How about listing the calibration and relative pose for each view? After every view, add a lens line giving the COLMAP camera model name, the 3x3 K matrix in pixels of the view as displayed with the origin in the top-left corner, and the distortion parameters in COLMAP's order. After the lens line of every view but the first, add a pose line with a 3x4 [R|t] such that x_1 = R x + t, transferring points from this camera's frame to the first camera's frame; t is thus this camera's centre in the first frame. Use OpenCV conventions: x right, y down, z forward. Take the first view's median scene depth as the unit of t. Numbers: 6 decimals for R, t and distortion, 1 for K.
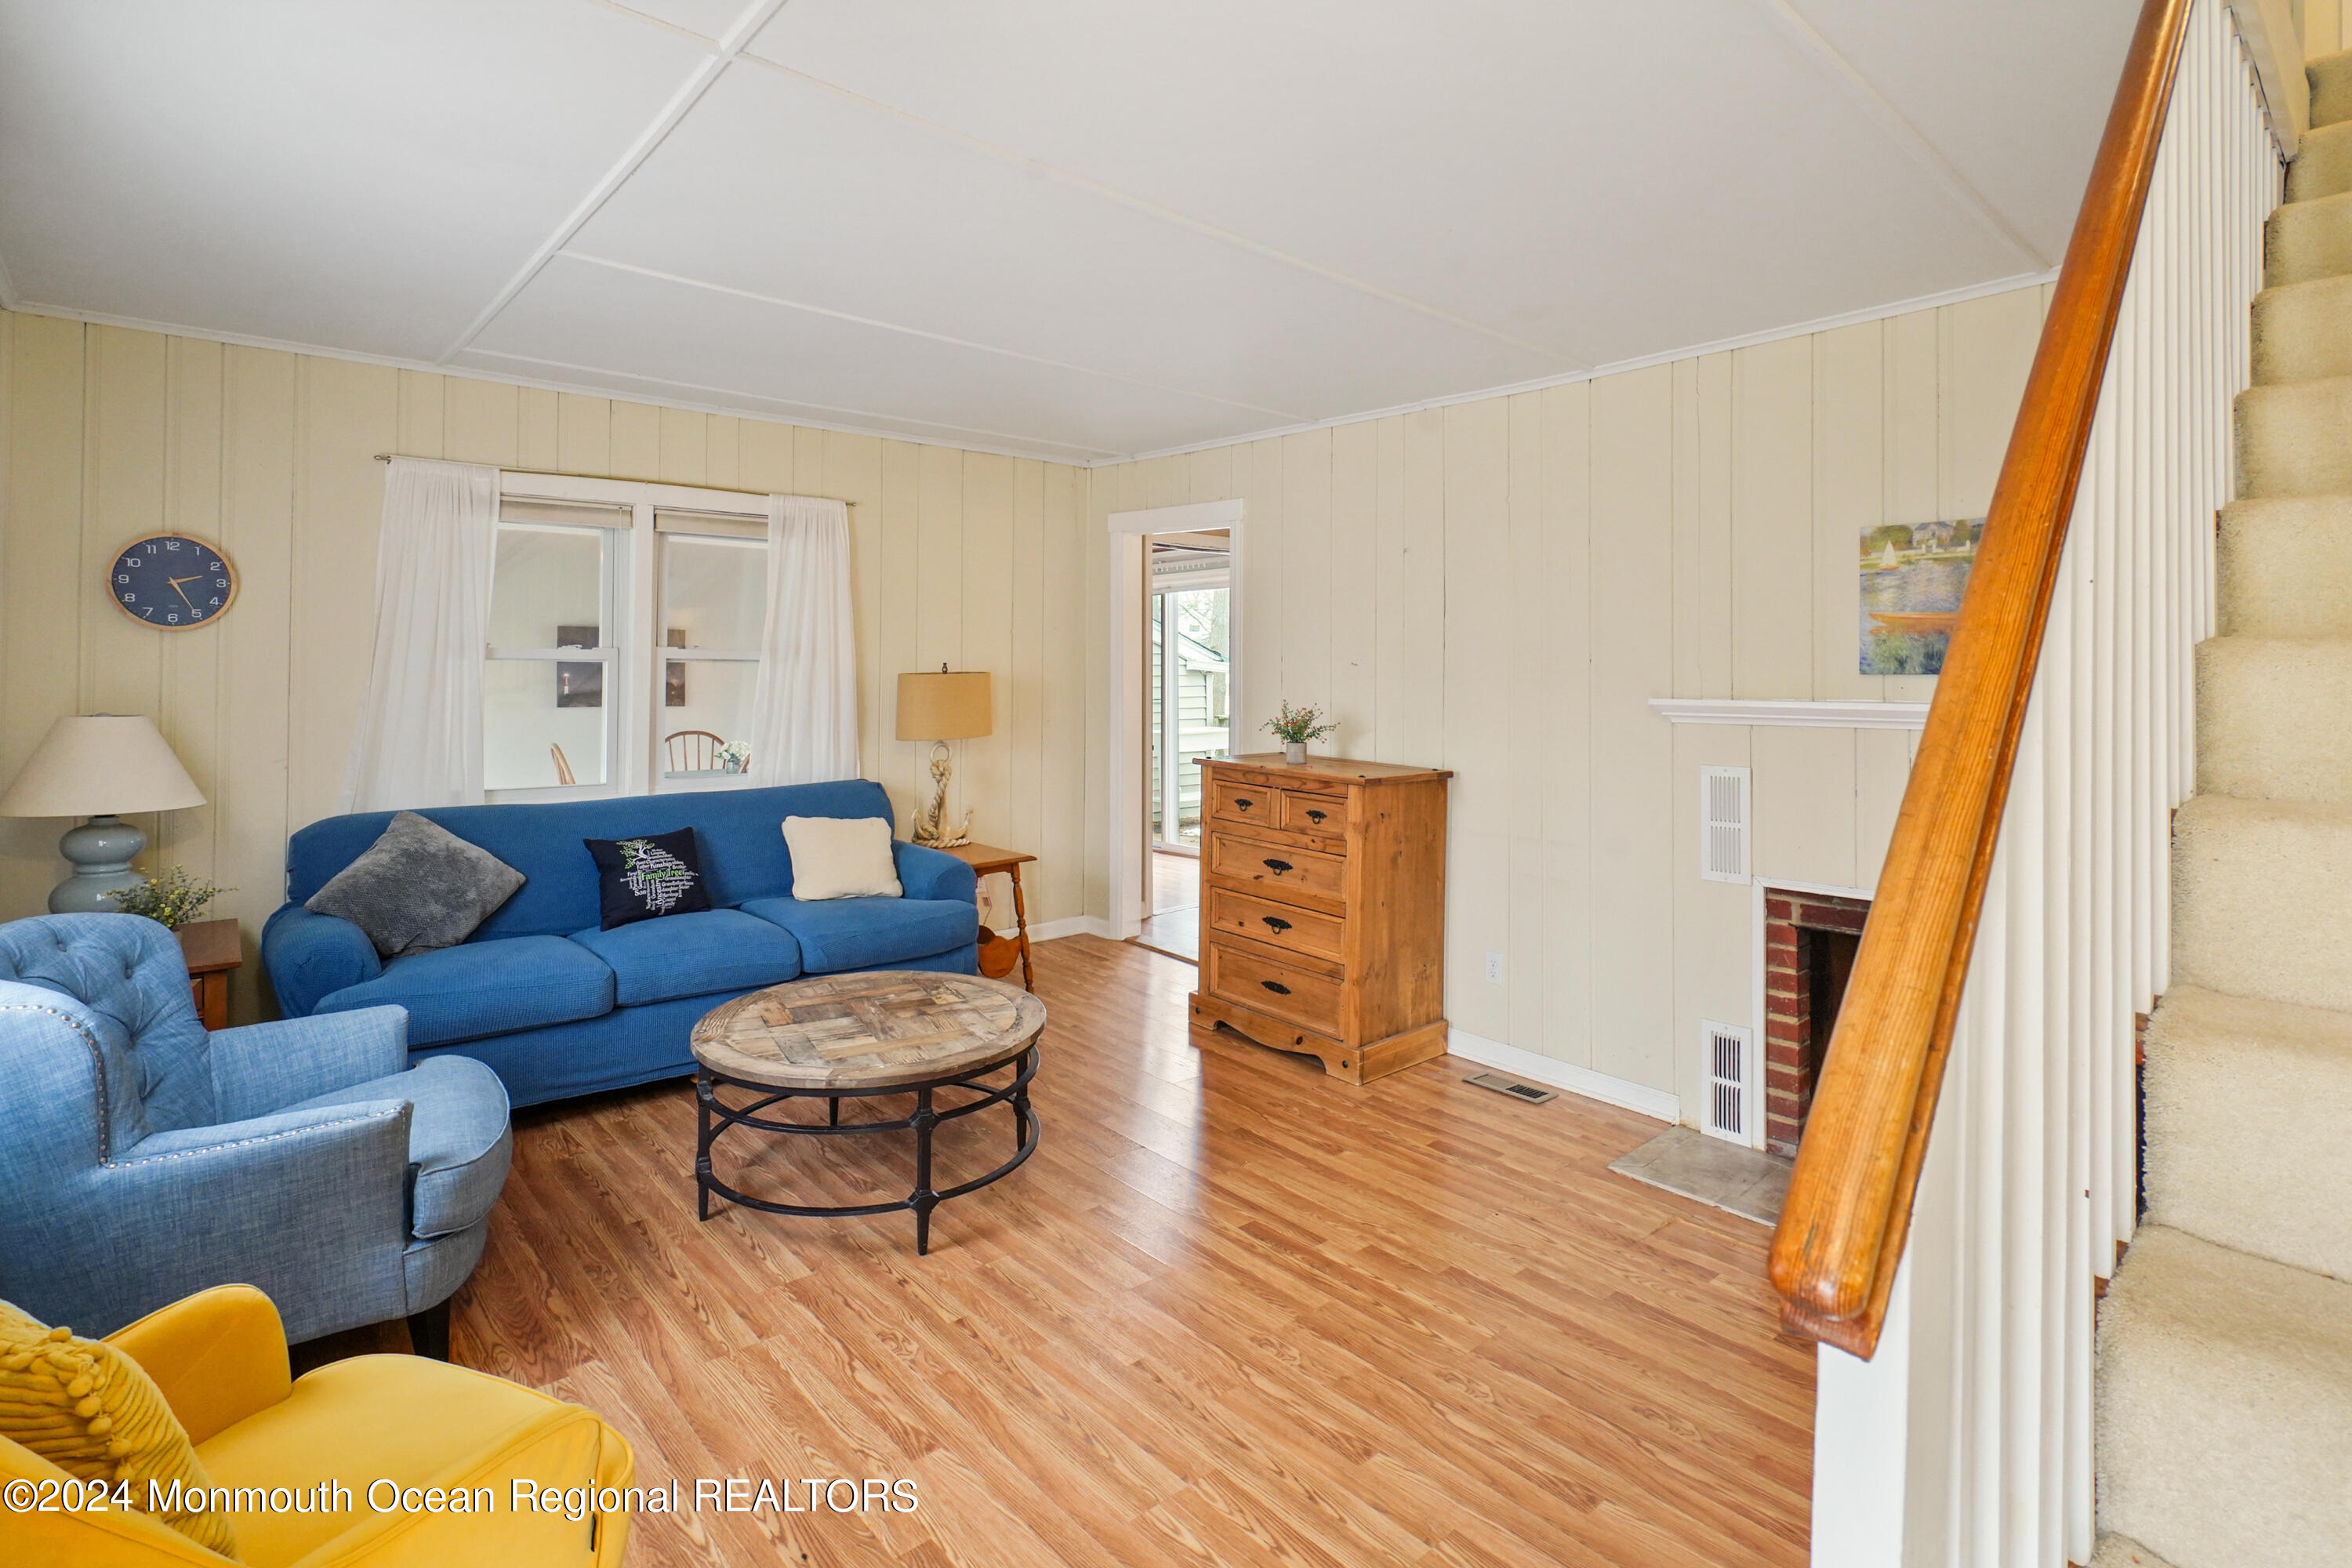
lens RADIAL K [[1110.3, 0, 1189.7], [0, 1110.3, 619.8], [0, 0, 1]] dist [-0.001097, 0.000720]
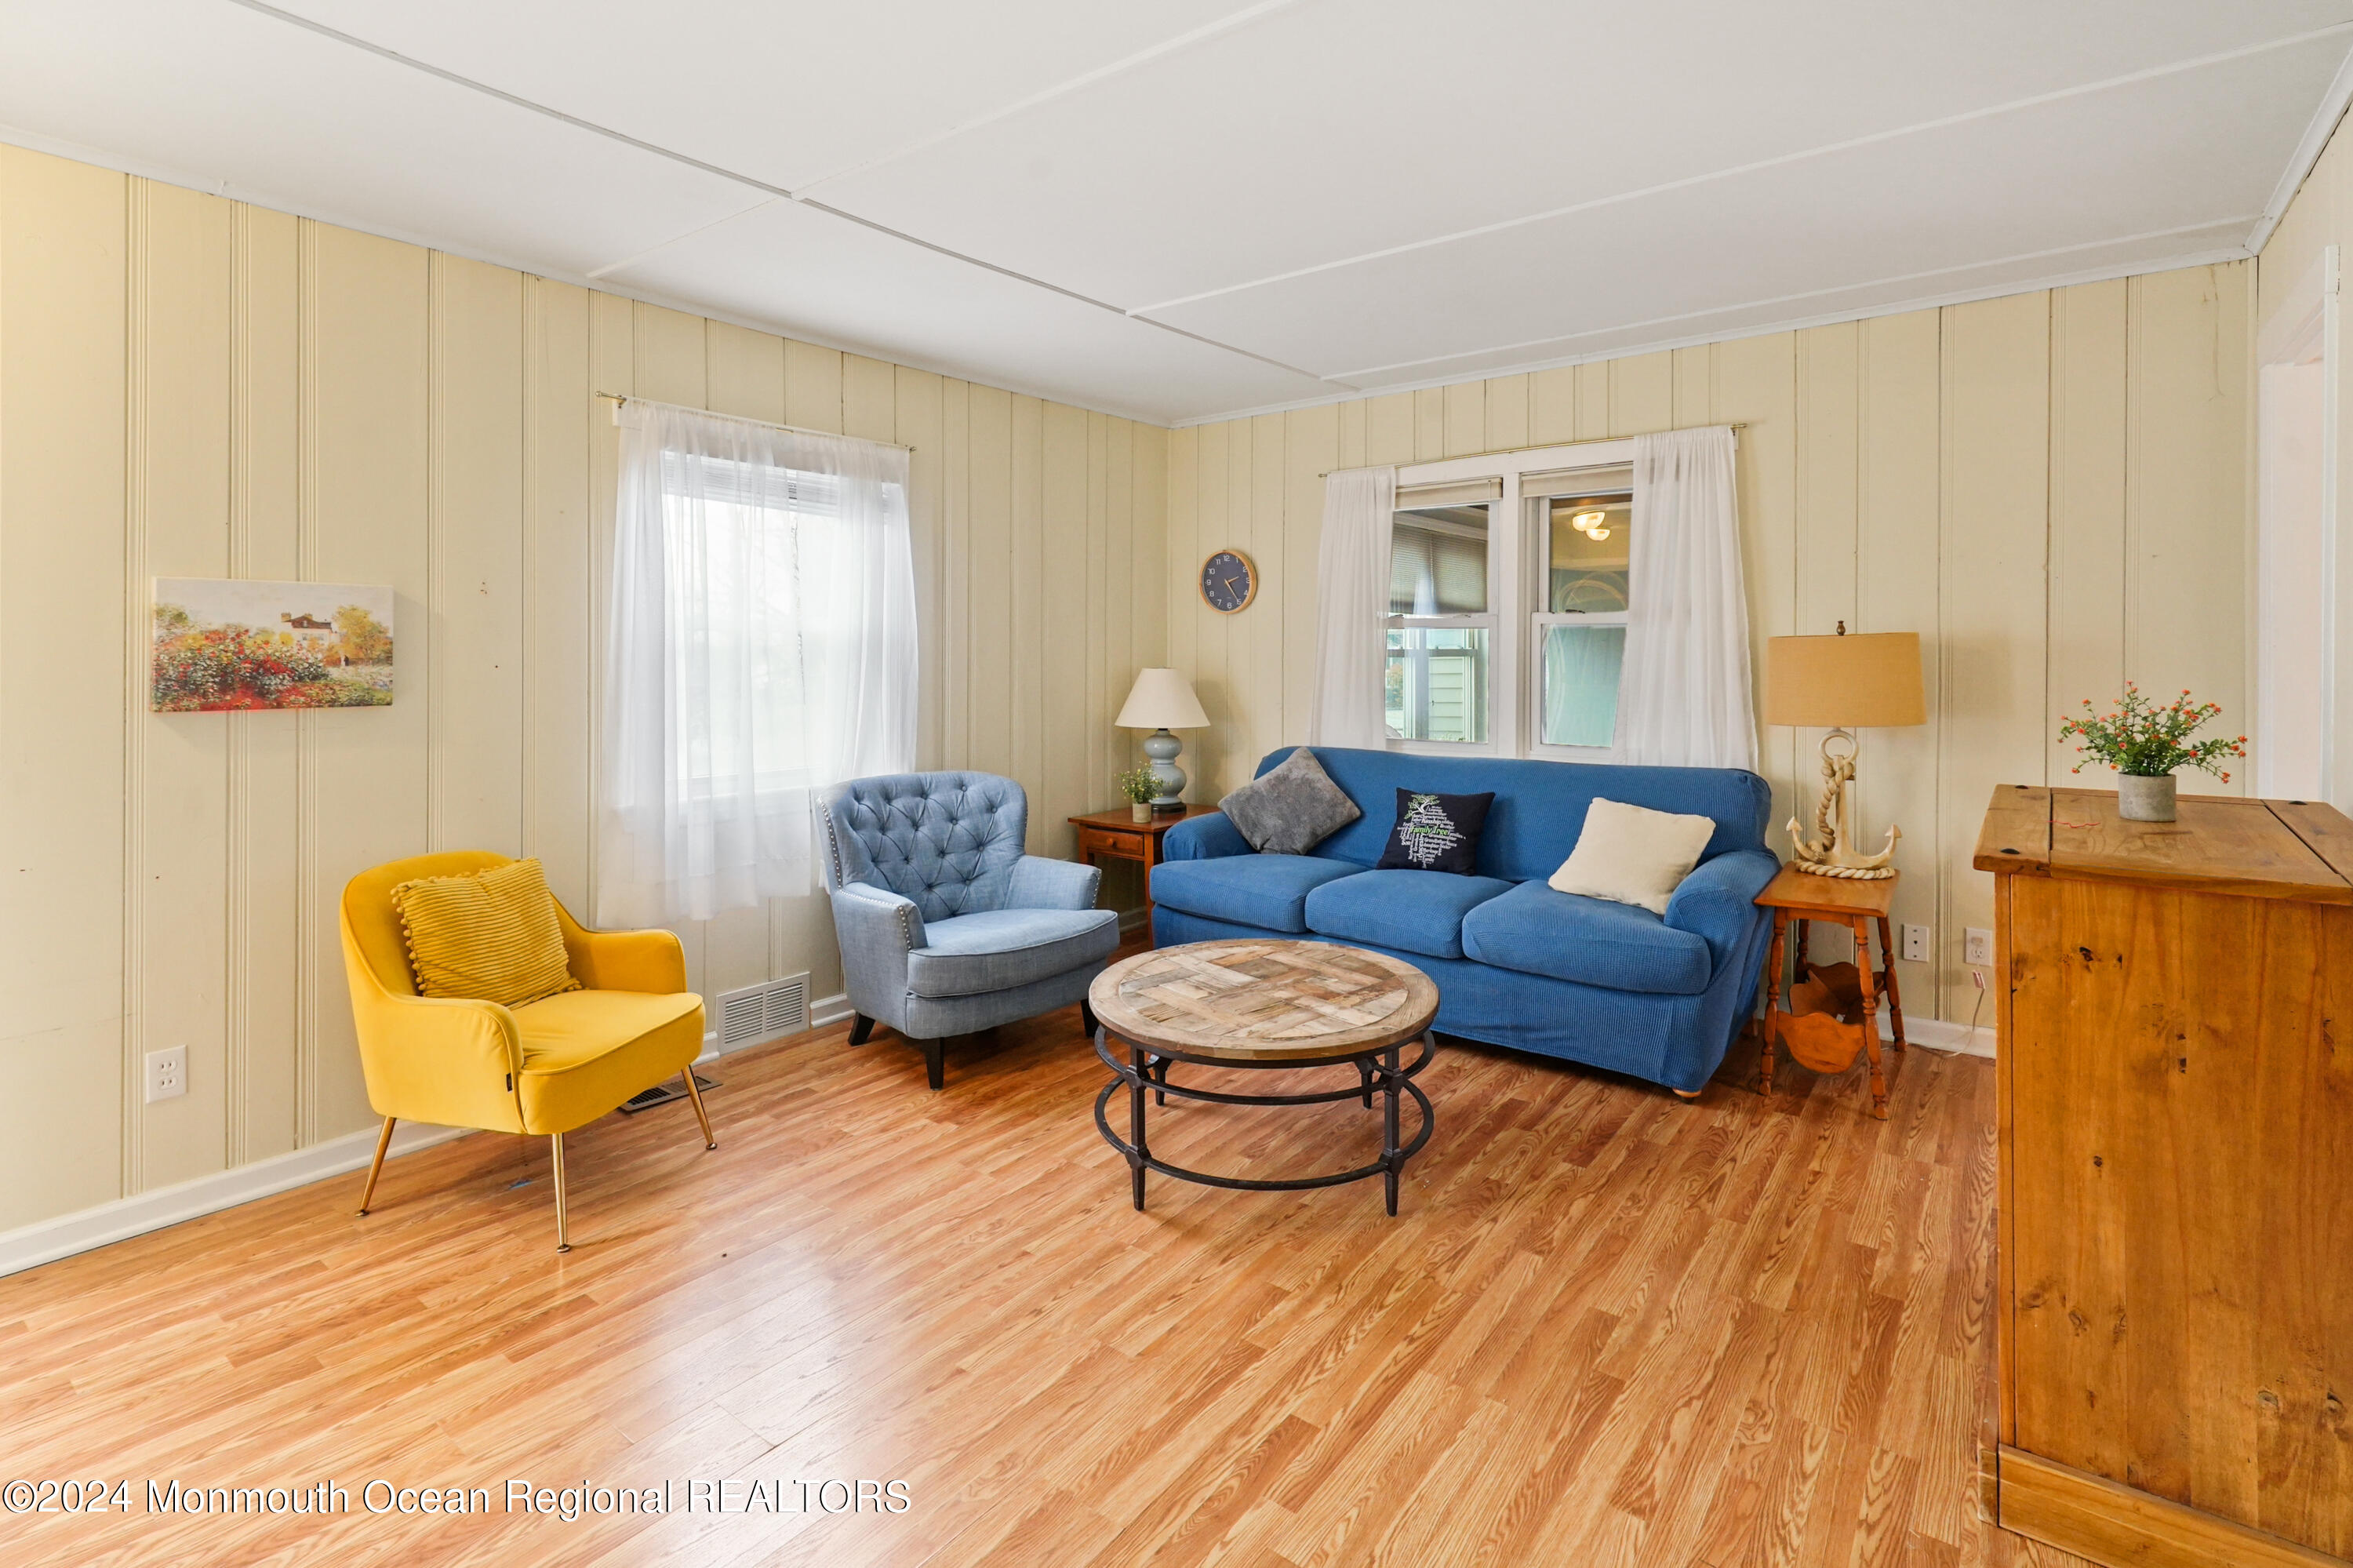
lens RADIAL K [[1142.4, 0, 1227.2], [0, 1142.4, 606.3], [0, 0, 1]] dist [-0.004942, 0.001567]
pose [[0.207464, -0.037869, -0.977509, 0.550351], [0.051987, 0.998265, -0.027640, 0.038354], [0.976860, -0.045083, 0.209073, 0.600793]]
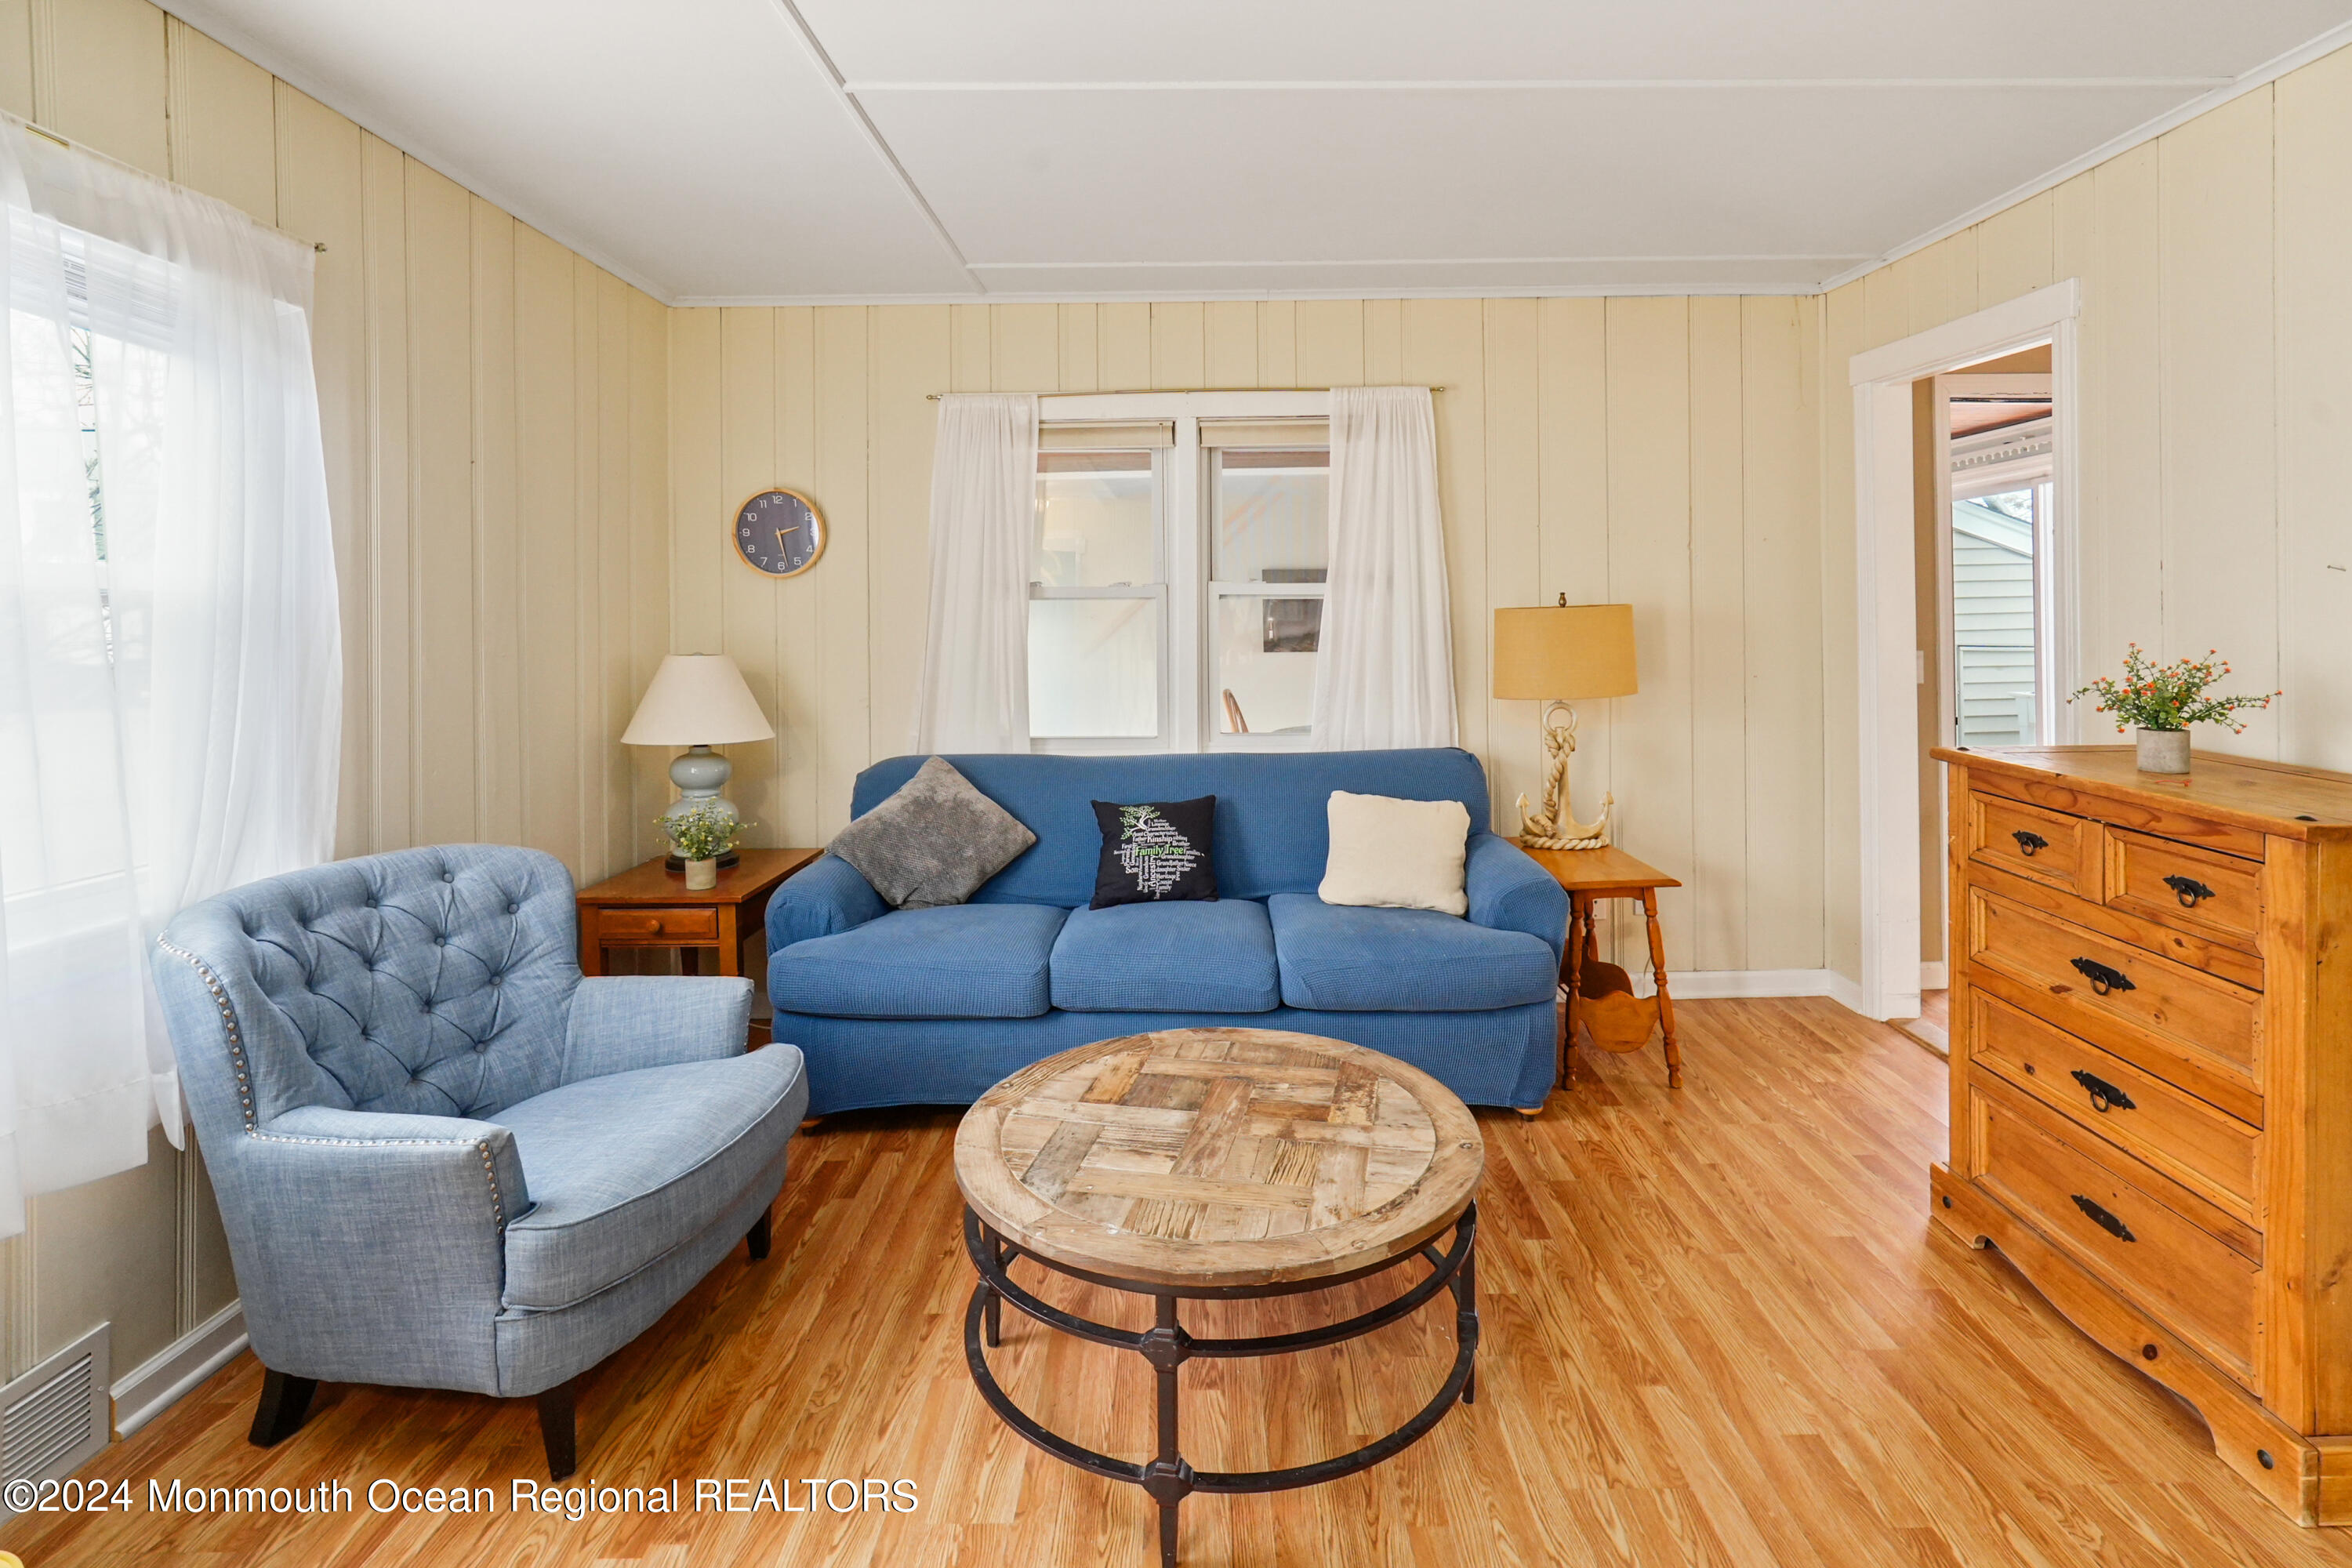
lens RADIAL K [[1141.9, 0, 1226.7], [0, 1141.9, 606.4], [0, 0, 1]] dist [-0.004942, 0.001567]
pose [[0.755429, -0.020300, -0.654915, 0.130093], [0.042843, 0.998911, 0.018456, 0.032268], [0.653828, -0.042001, 0.755477, 0.393831]]
